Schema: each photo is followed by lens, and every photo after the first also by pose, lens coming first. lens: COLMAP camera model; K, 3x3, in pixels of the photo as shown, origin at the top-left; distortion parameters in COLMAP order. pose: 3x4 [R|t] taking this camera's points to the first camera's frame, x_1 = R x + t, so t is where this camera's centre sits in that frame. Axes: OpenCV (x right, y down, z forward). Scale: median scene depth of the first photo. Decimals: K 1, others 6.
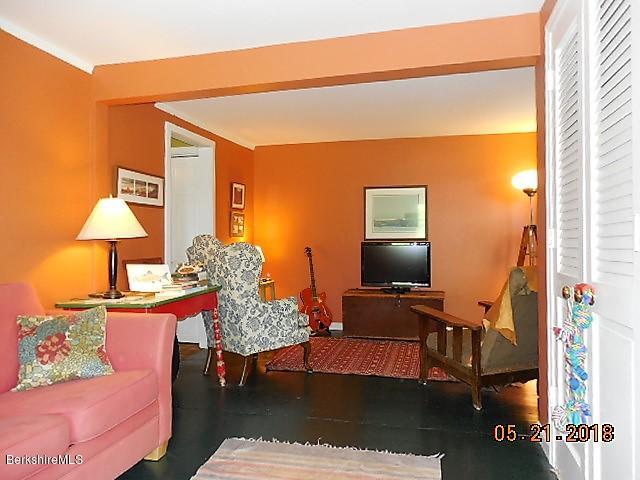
lens RADIAL K [[485.9, 0, 322.3], [0, 485.9, 238.3], [0, 0, 1]] dist [0.008413, 0.001976]
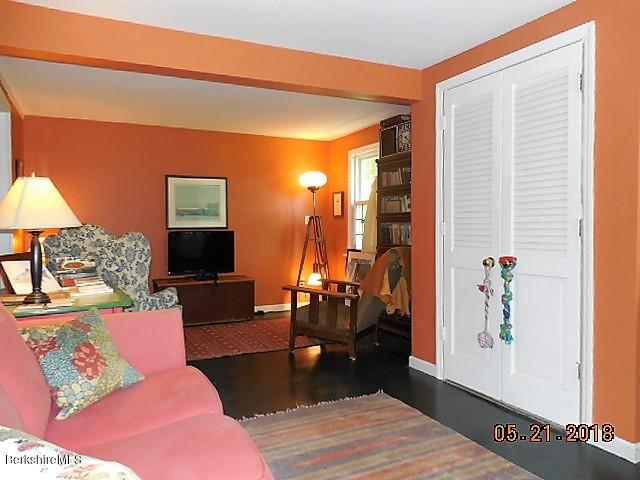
lens RADIAL K [[485.9, 0, 326.4], [0, 485.9, 241.0], [0, 0, 1]] dist [0.008413, 0.001976]
pose [[0.759365, -0.021387, 0.650313, -0.480793], [0.003348, 0.999575, 0.028964, -0.000117], [-0.650656, -0.019817, 0.759114, 0.067711]]
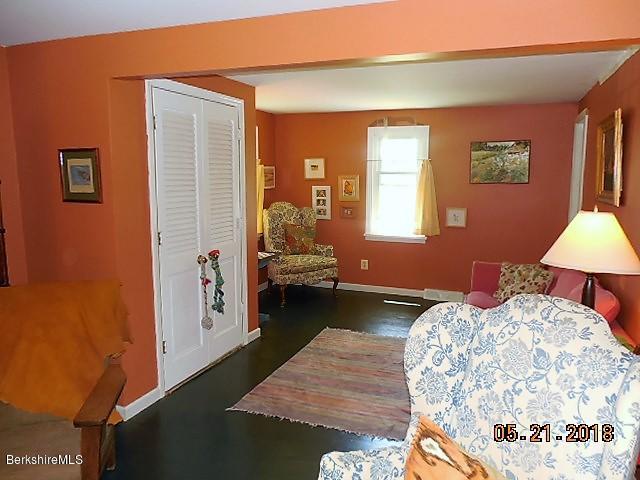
lens RADIAL K [[485.9, 0, 322.0], [0, 485.9, 235.7], [0, 0, 1]] dist [0.008413, 0.001976]
pose [[-0.992336, -0.023160, 0.121377, -0.099425], [-0.008446, 0.992694, 0.120367, -0.106885], [-0.123278, 0.118420, -0.985281, 1.436072]]
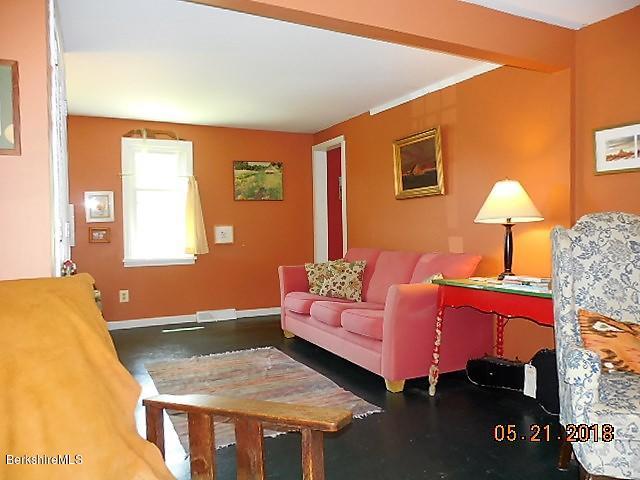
lens RADIAL K [[485.9, 0, 318.9], [0, 485.9, 241.9], [0, 0, 1]] dist [0.008413, 0.001976]
pose [[-0.763683, 0.033119, -0.644741, 0.428926], [0.021183, 0.999431, 0.026248, 0.005678], [0.645243, 0.006388, -0.763951, 1.246520]]
